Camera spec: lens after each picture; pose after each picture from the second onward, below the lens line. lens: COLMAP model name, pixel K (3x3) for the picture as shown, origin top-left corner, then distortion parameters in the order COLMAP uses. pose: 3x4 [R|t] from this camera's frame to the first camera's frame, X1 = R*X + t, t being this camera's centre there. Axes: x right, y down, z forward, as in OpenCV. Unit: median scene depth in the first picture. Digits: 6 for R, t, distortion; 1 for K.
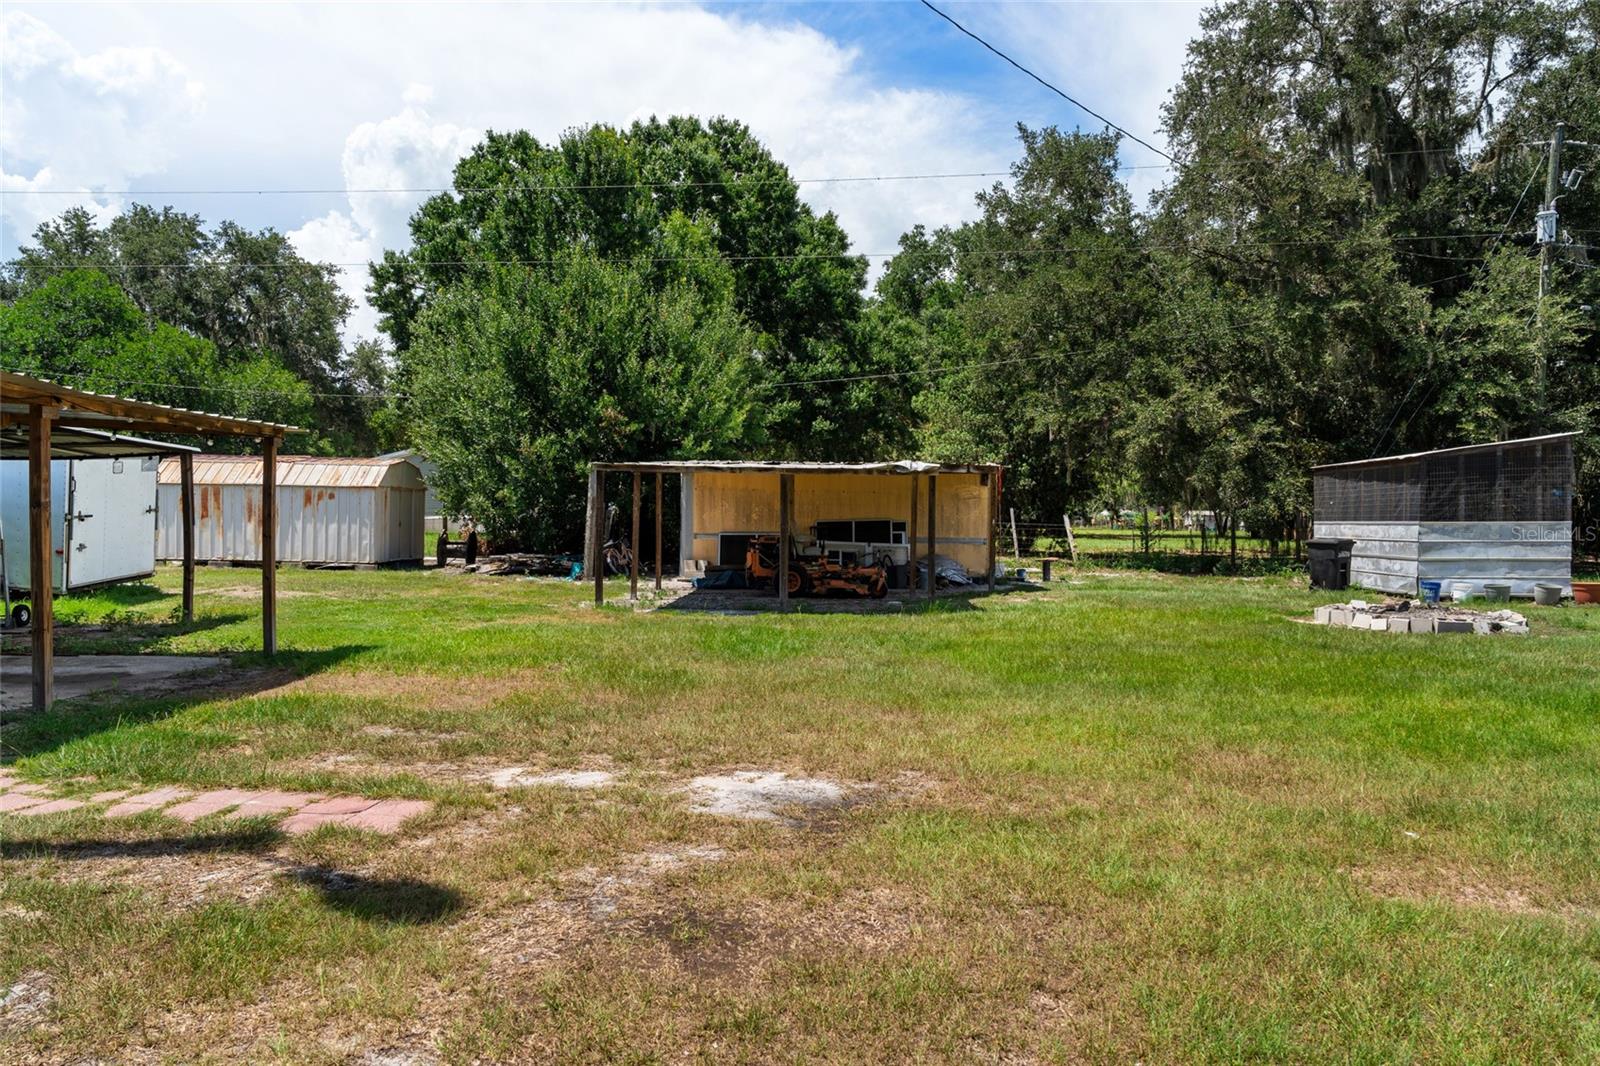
lens RADIAL K [[1119.9, 0, 794.0], [0, 1119.9, 537.1], [0, 0, 1]] dist [-0.013322, 0.009056]
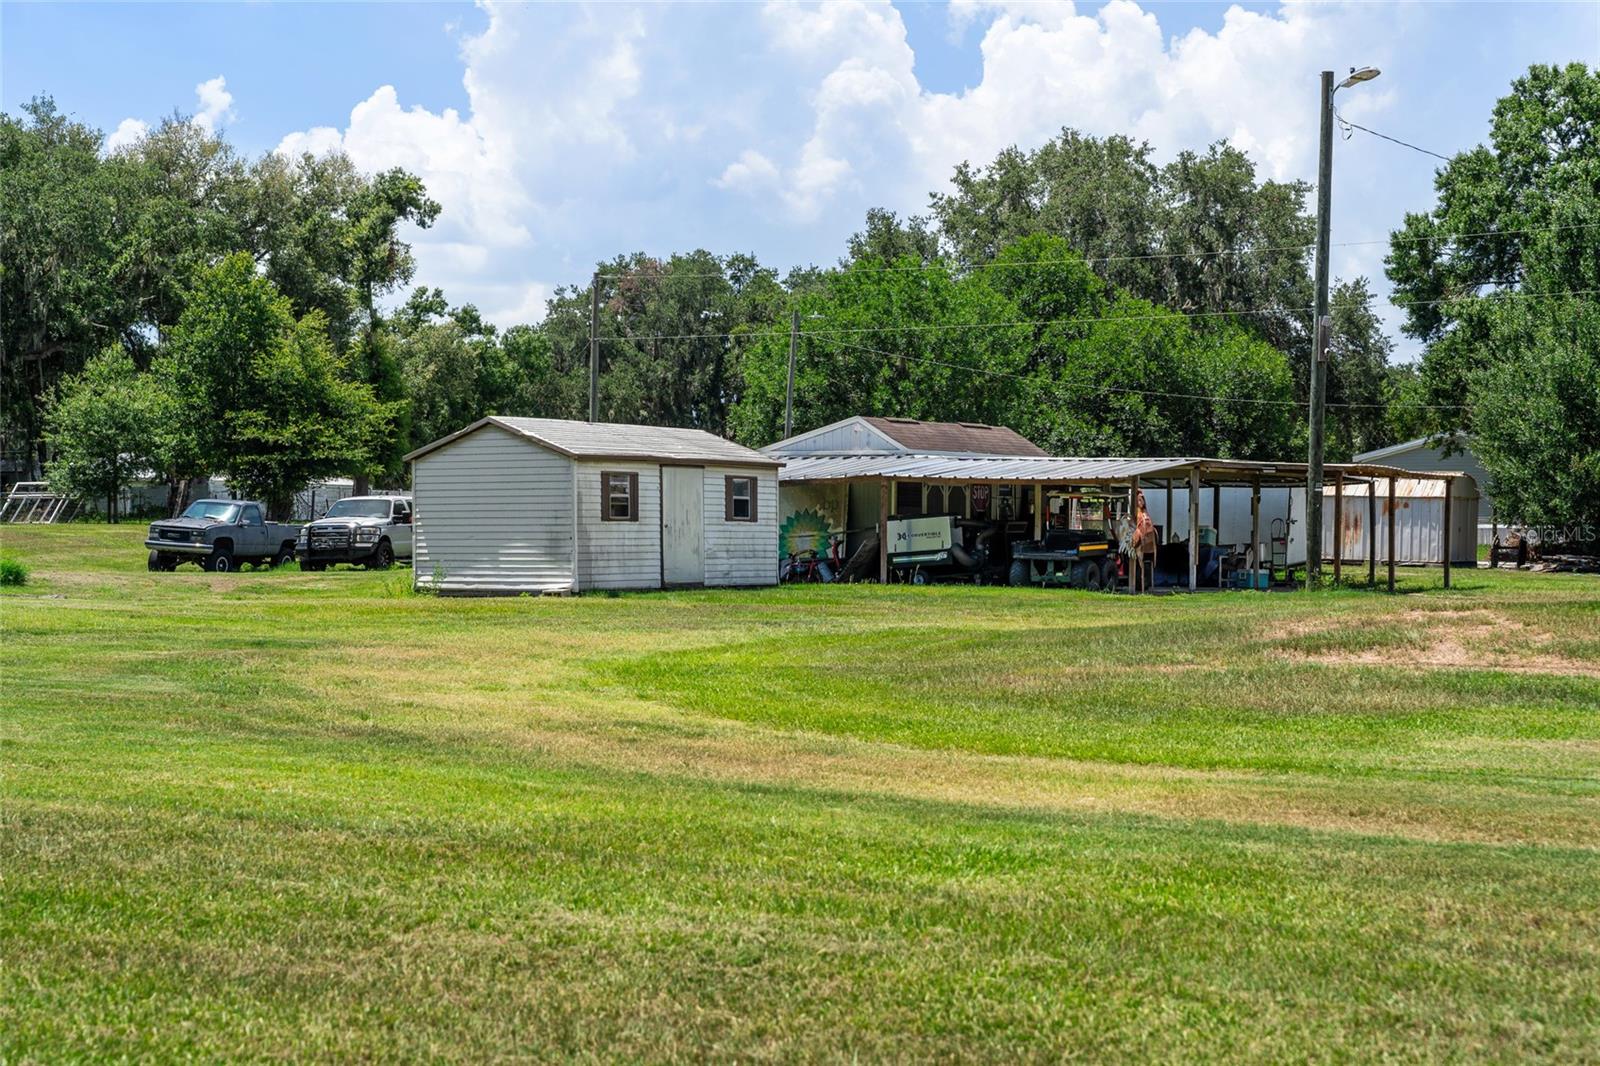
lens RADIAL K [[2560.3, 0, 791.8], [0, 2560.3, 570.4], [0, 0, 1]] dist [0.026454, 0.000000]
pose [[0.864992, 0.010834, -0.501669, 0.369075], [-0.012659, 0.999920, -0.000233, 0.039271], [0.501627, 0.006552, 0.865059, -1.600744]]
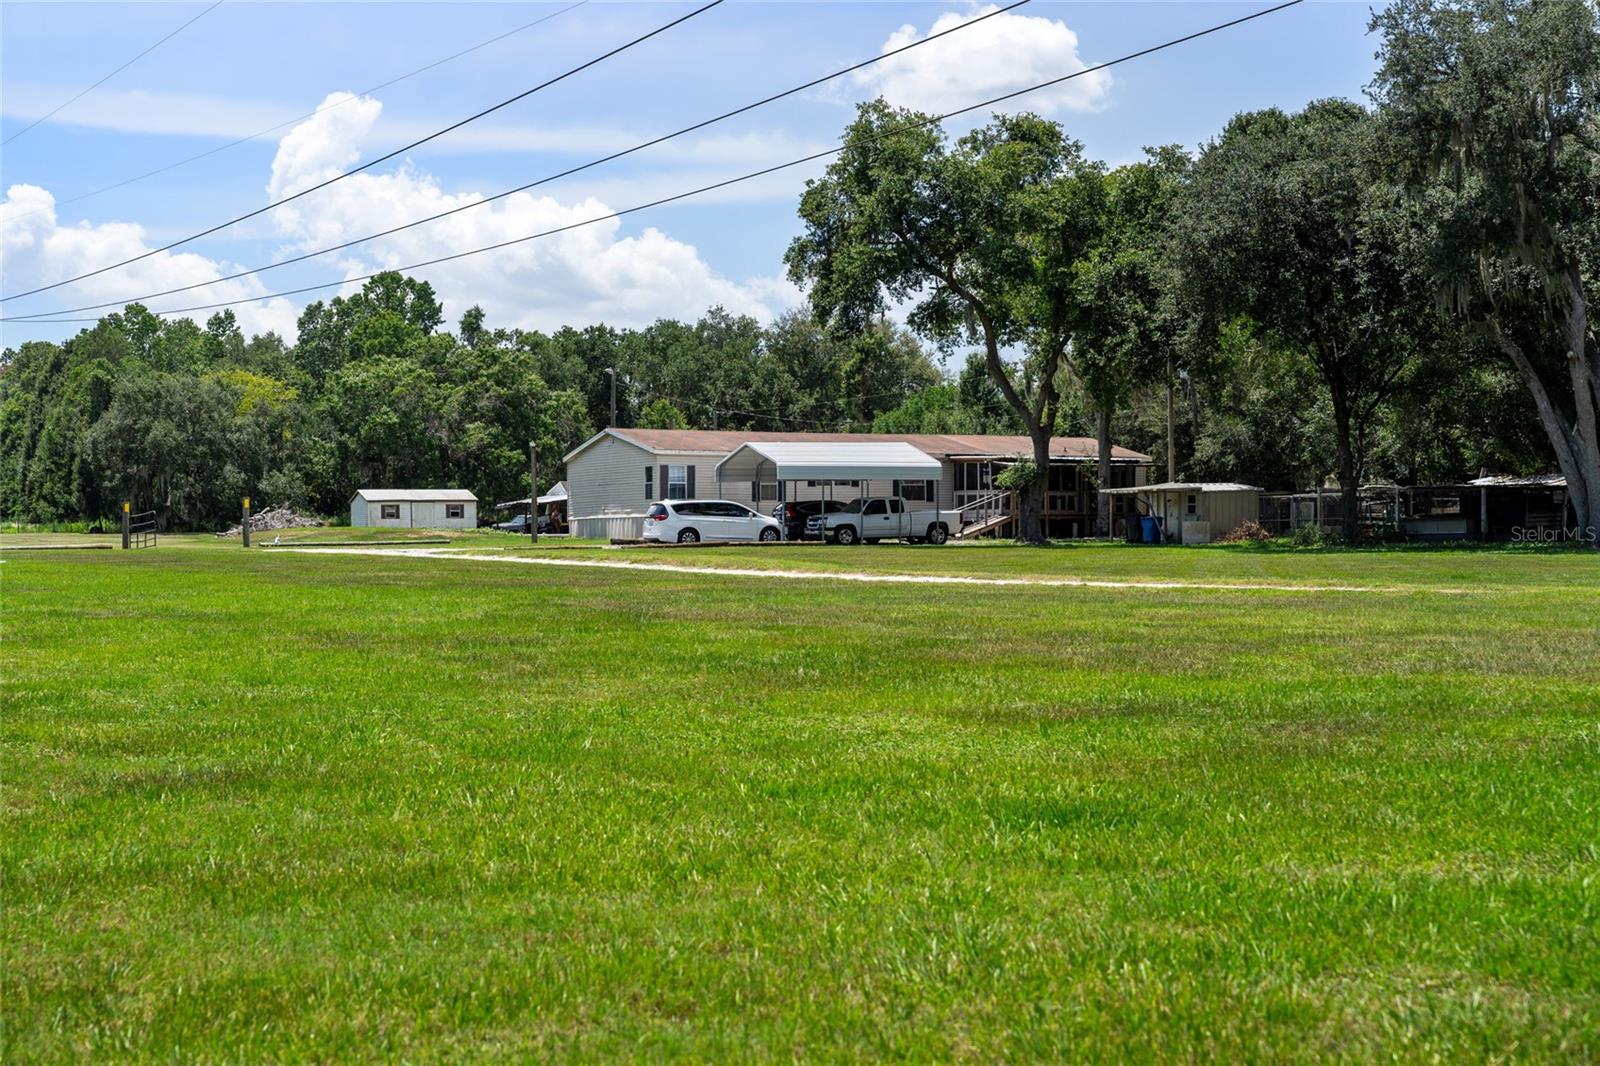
lens RADIAL K [[2560.3, 0, 796.7], [0, 2560.3, 540.6], [0, 0, 1]] dist [0.026454, 0.000000]
pose [[0.445608, -0.008351, -0.895189, 5.022500], [-0.005194, 0.999916, -0.011913, 0.121767], [0.895213, 0.009959, 0.445527, -1.983744]]
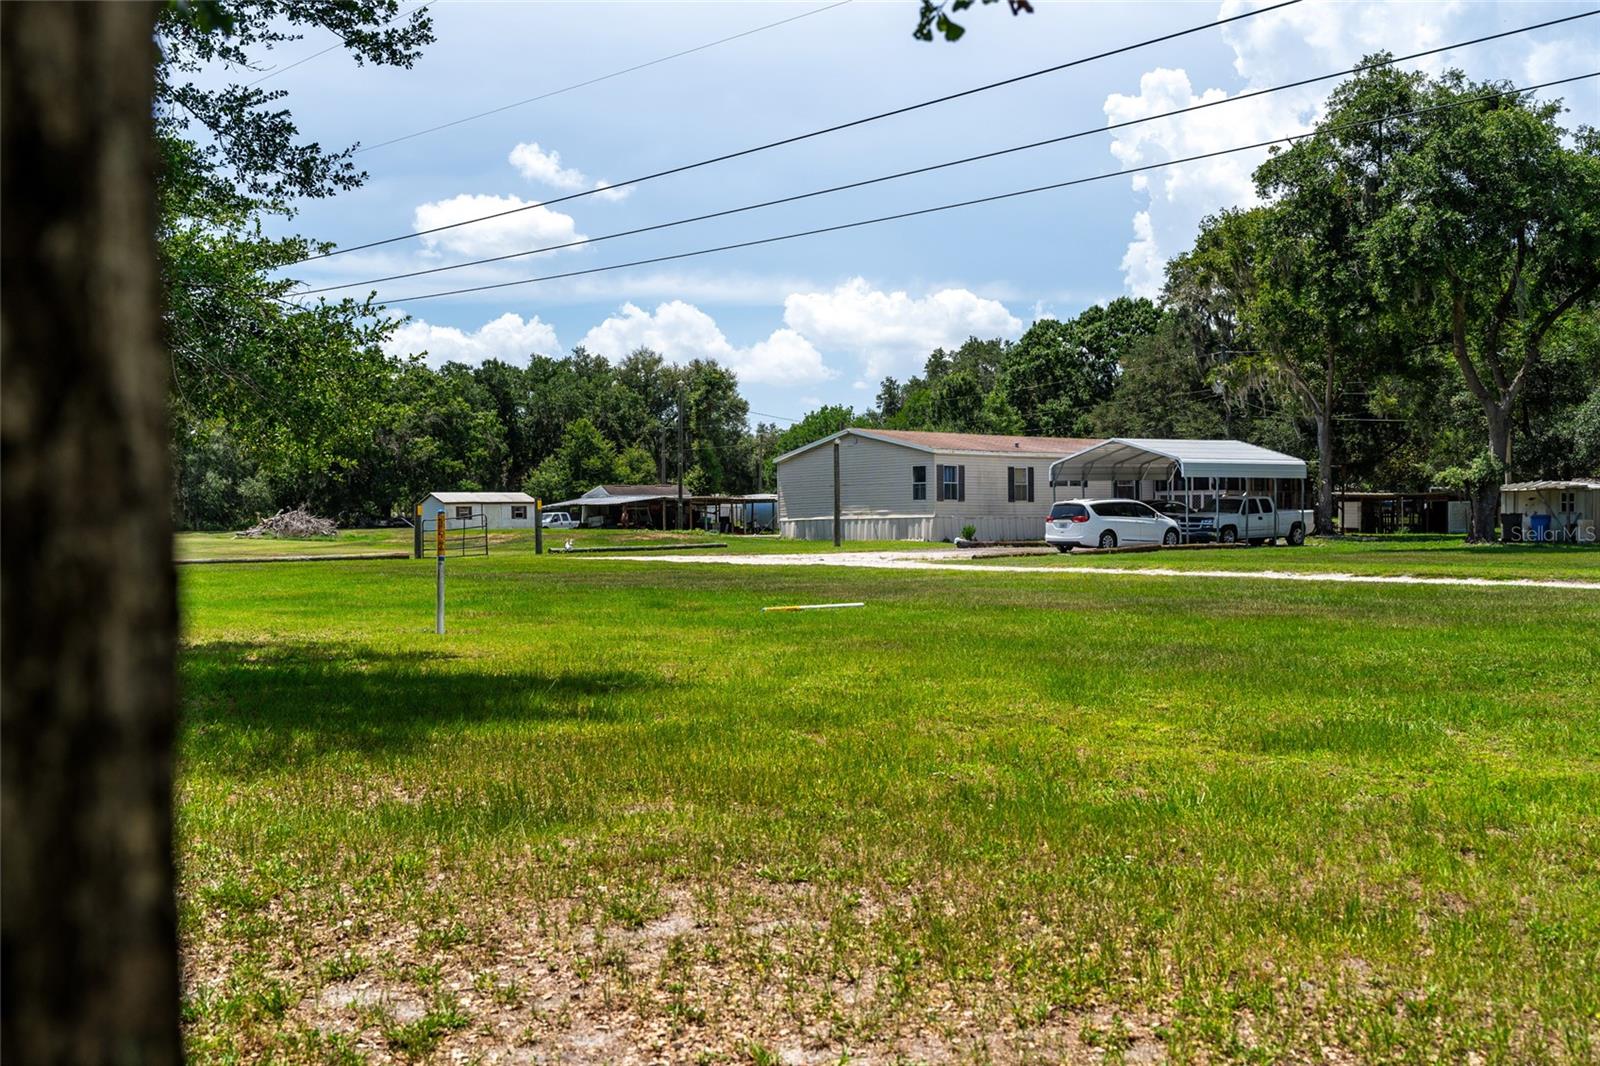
lens RADIAL K [[1676.9, 0, 797.1], [0, 1676.9, 525.7], [0, 0, 1]] dist [0.023718, 0.000000]
pose [[0.643675, -0.013380, -0.765182, 3.062906], [0.003211, 0.999886, -0.014783, 0.085660], [0.765292, 0.007058, 0.643645, -2.223759]]
